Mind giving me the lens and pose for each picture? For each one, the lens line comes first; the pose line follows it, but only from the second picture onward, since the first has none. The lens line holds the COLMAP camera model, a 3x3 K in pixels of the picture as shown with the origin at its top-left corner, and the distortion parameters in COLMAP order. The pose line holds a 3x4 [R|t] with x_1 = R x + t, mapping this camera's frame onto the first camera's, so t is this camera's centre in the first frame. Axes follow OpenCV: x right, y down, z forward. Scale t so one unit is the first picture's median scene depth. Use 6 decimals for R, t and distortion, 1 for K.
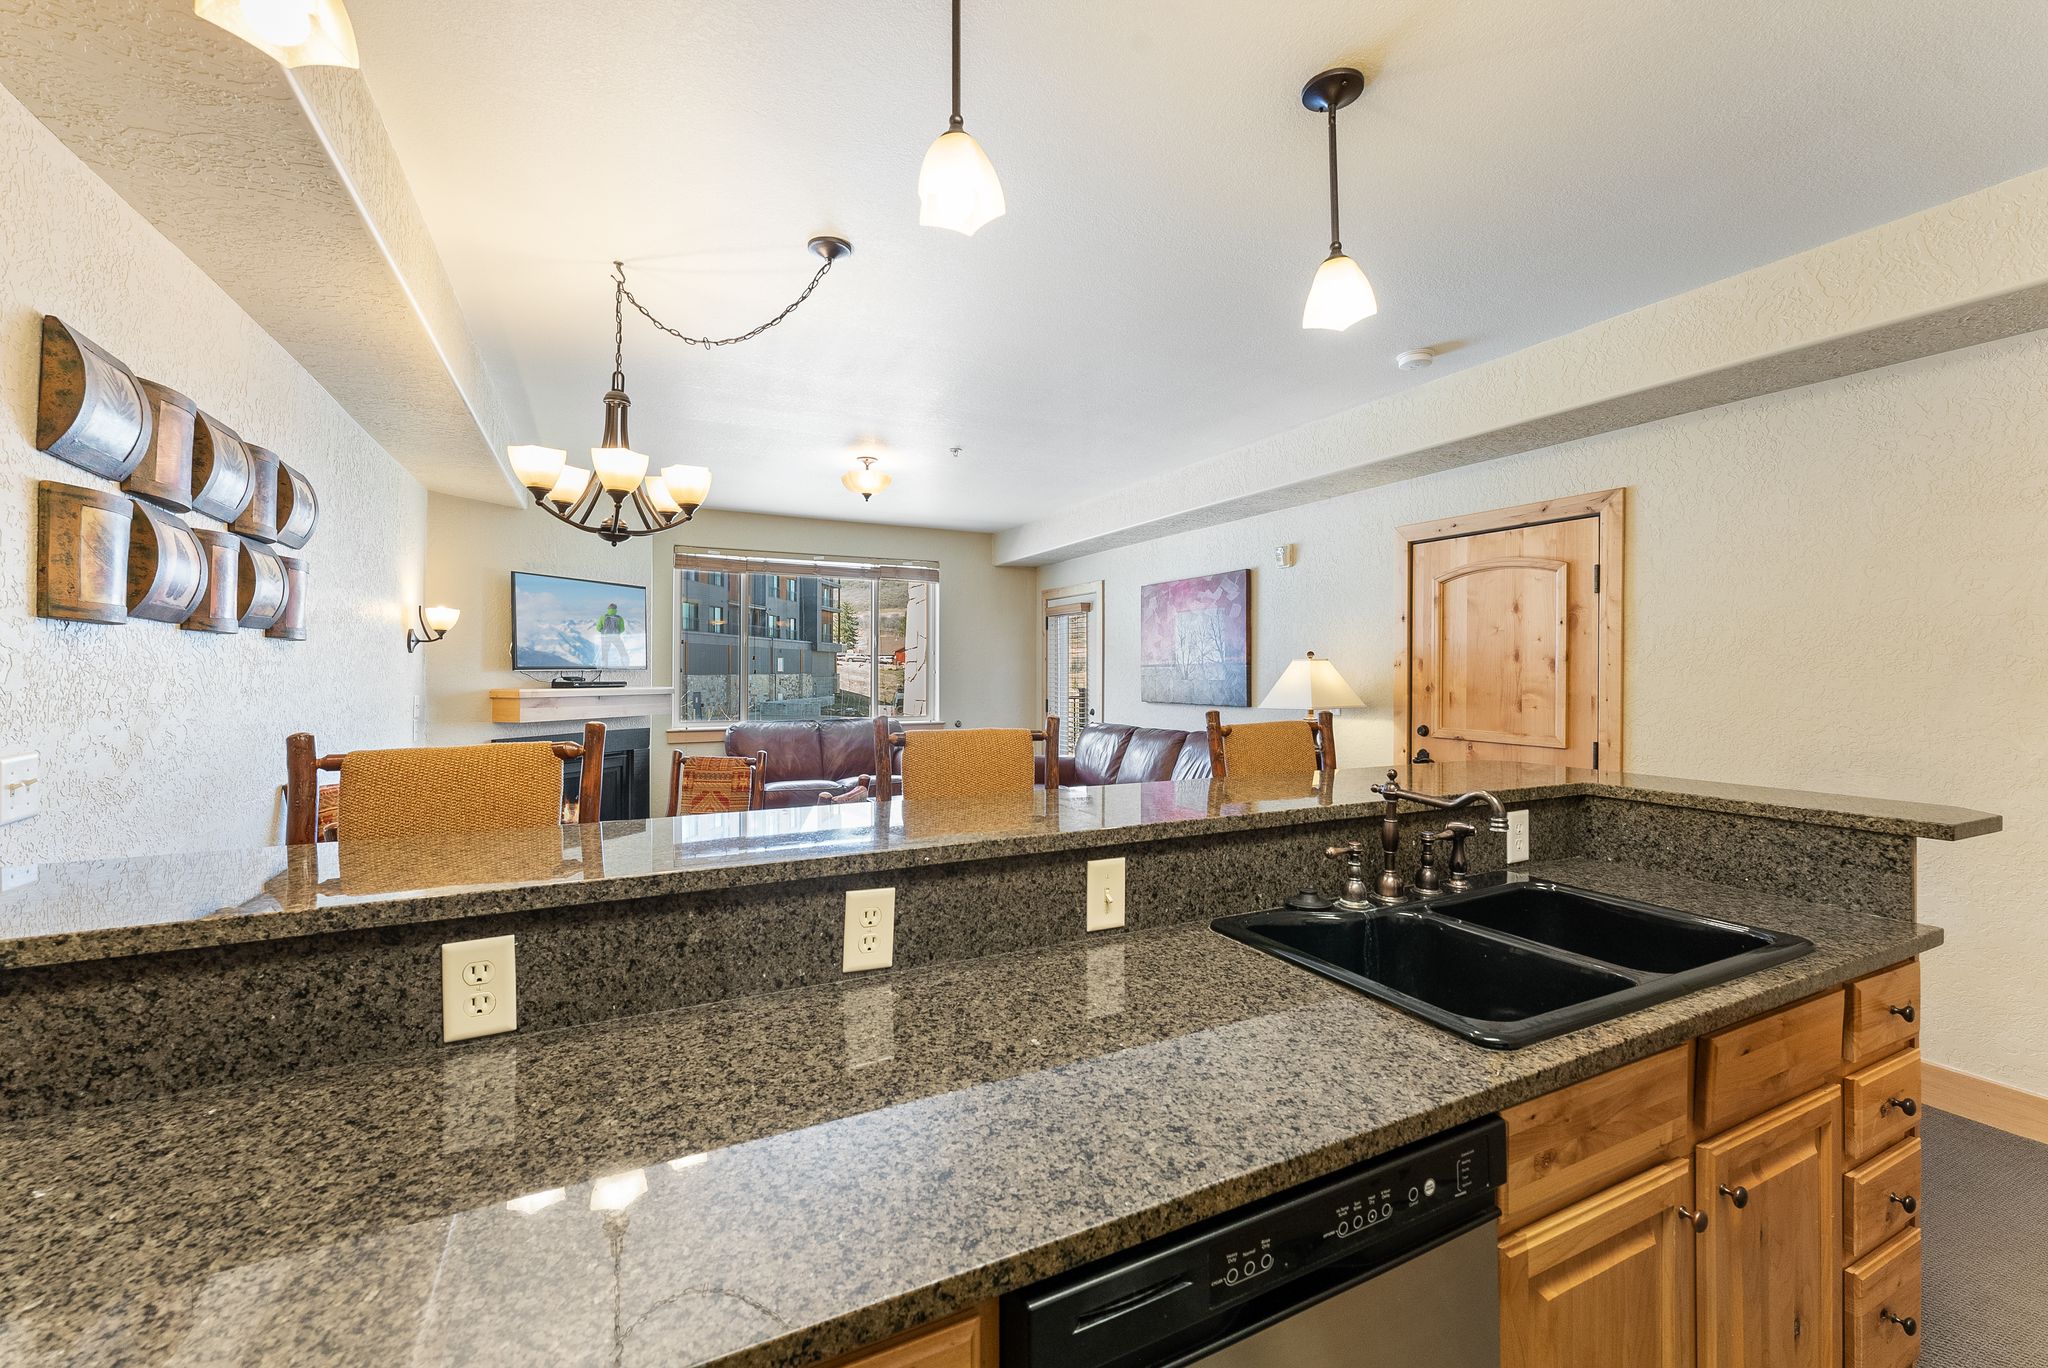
lens RADIAL K [[820.7, 0, 1032.3], [0, 820.7, 676.5], [0, 0, 1]] dist [0.000957, 0.000163]
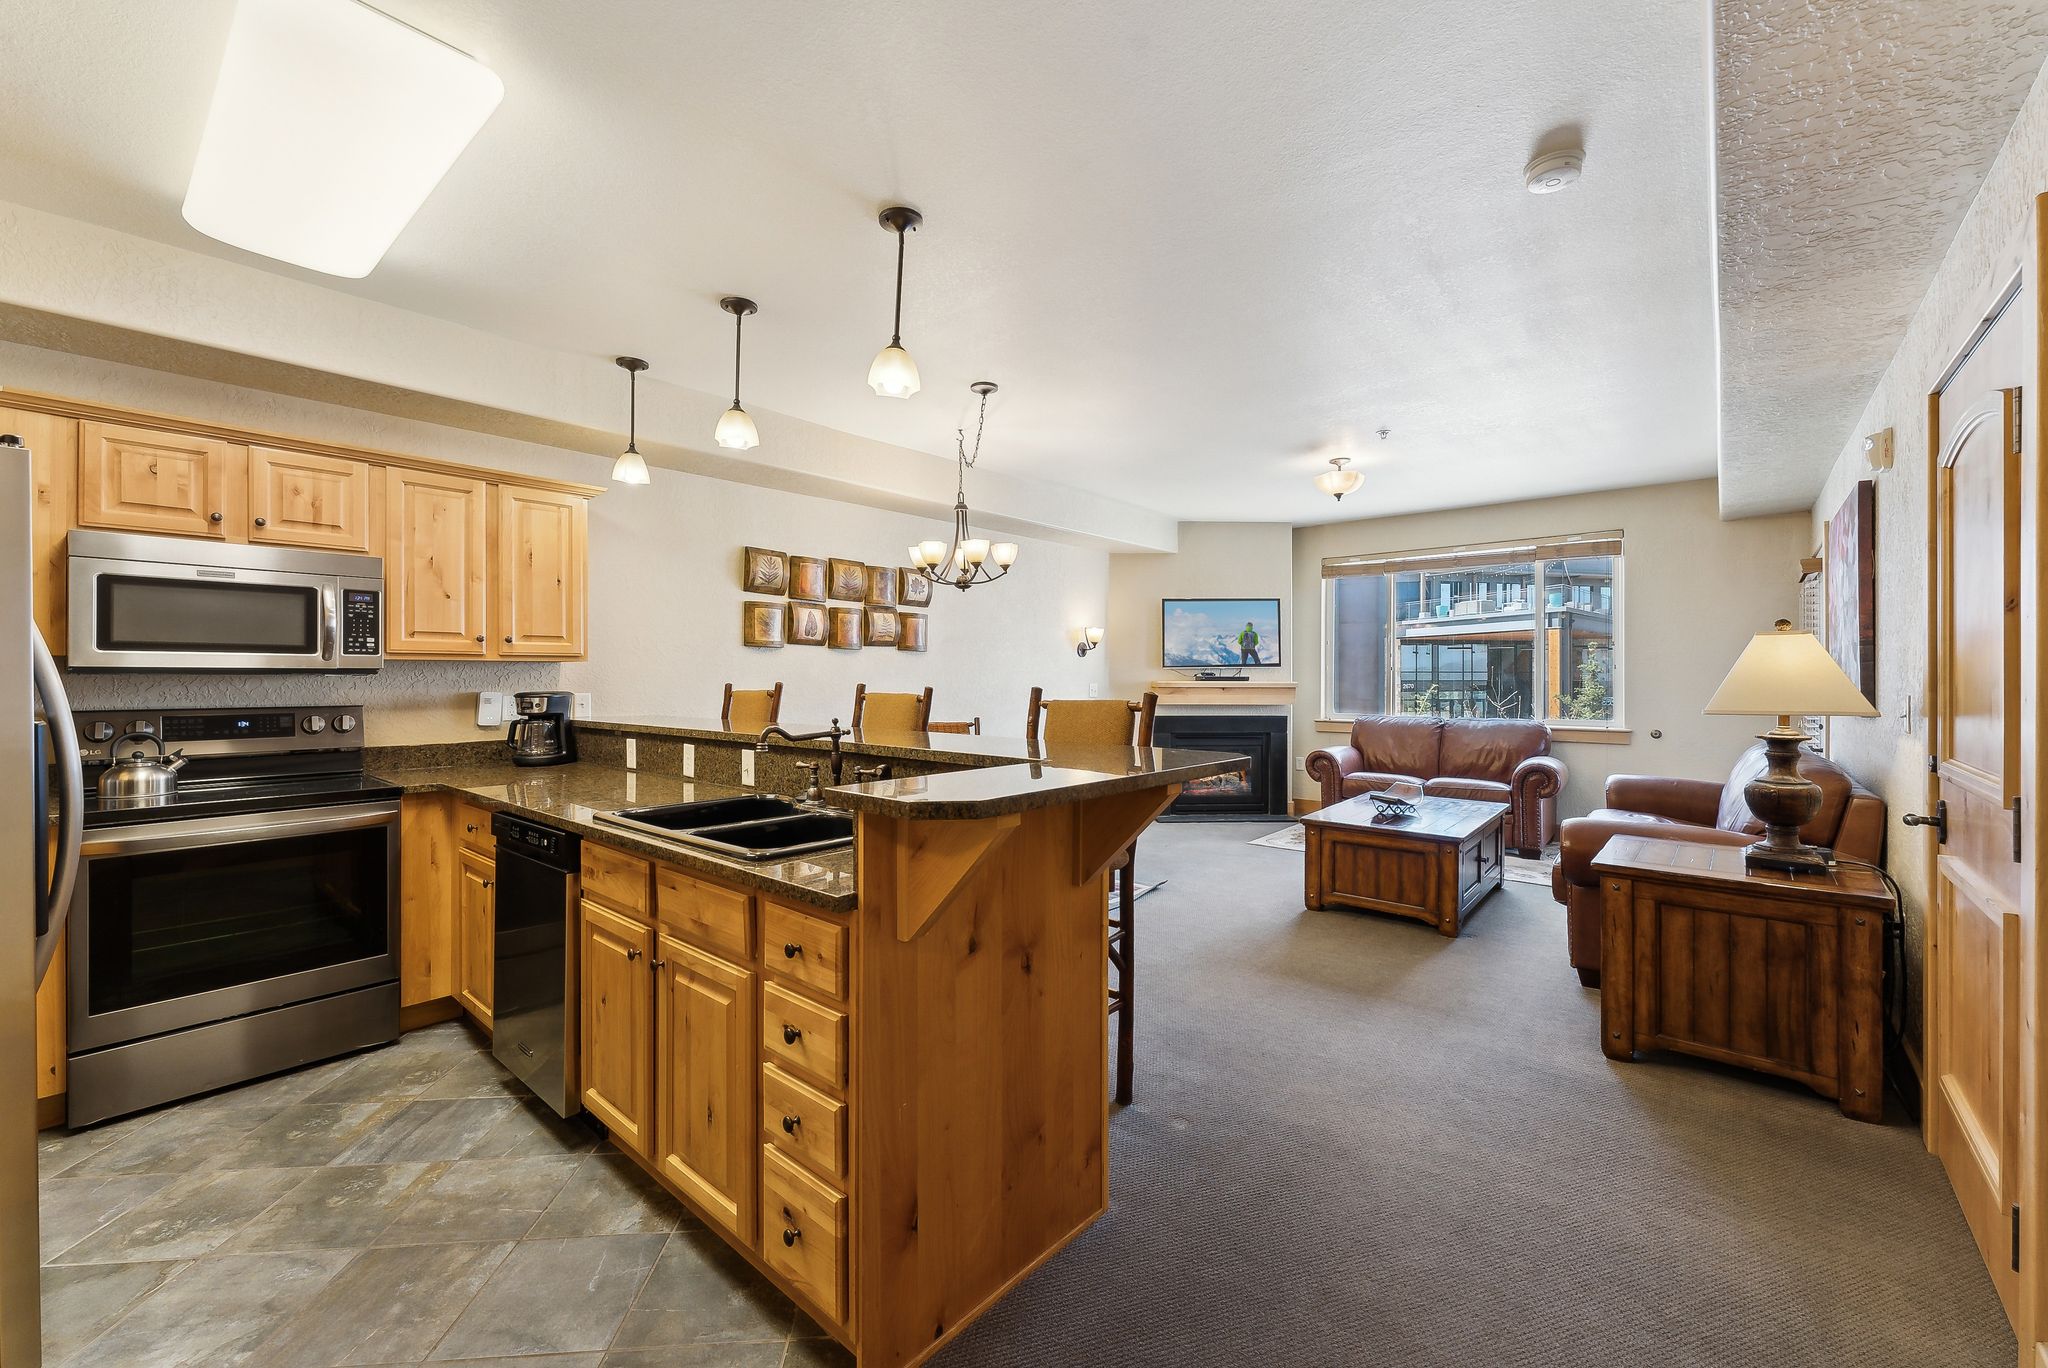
lens RADIAL K [[820.7, 0, 1032.3], [0, 820.7, 676.5], [0, 0, 1]] dist [0.000957, 0.000163]
pose [[0.389539, -0.000605, -0.921010, 1.392643], [-0.005156, 0.999983, -0.002838, 0.031226], [0.920996, 0.005854, 0.389529, 0.551989]]
